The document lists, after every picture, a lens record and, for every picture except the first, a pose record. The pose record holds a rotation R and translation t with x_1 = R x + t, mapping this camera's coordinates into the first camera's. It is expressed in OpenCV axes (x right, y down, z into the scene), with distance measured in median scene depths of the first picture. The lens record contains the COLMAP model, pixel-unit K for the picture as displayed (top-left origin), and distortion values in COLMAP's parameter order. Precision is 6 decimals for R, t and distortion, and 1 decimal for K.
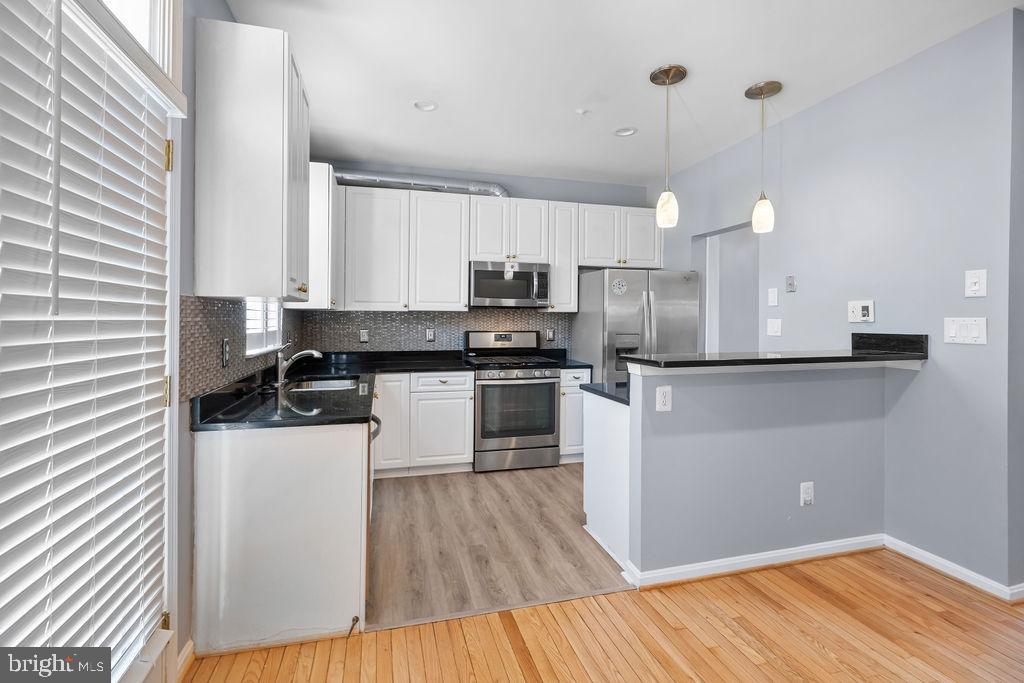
lens RADIAL K [[464.6, 0, 510.4], [0, 464.6, 321.0], [0, 0, 1]] dist [-0.000257, -0.000102]
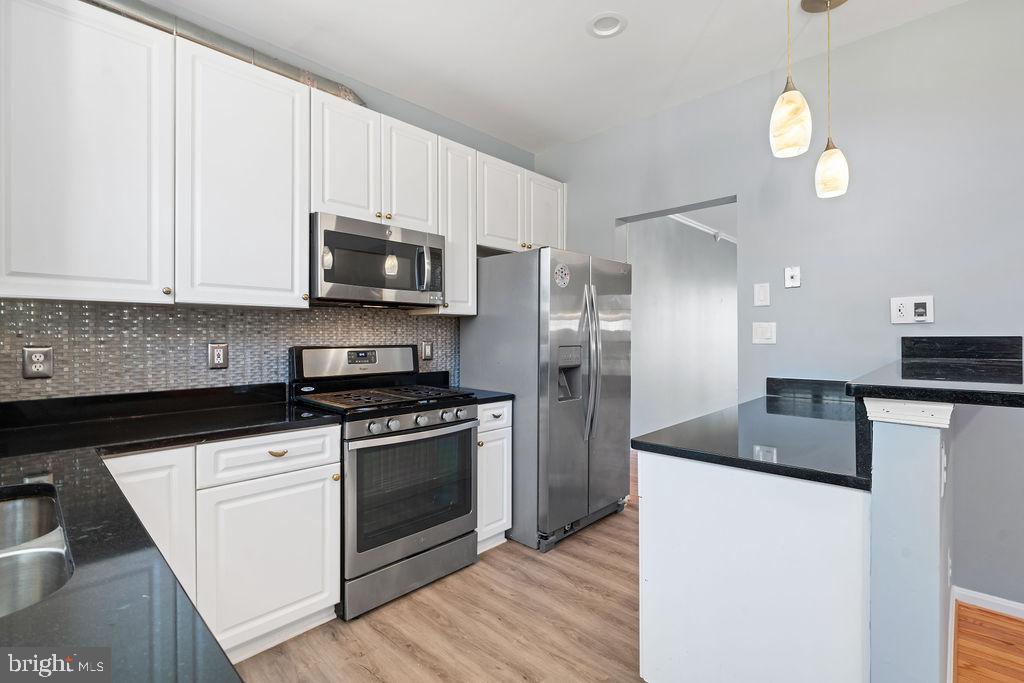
lens RADIAL K [[467.3, 0, 512.0], [0, 467.3, 341.5], [0, 0, 1]] dist [-0.000972, 0.000165]
pose [[0.862290, -0.011538, 0.506283, -0.163942], [0.008399, 0.999929, 0.008483, 0.014137], [-0.506344, -0.003062, 0.862326, 0.437096]]
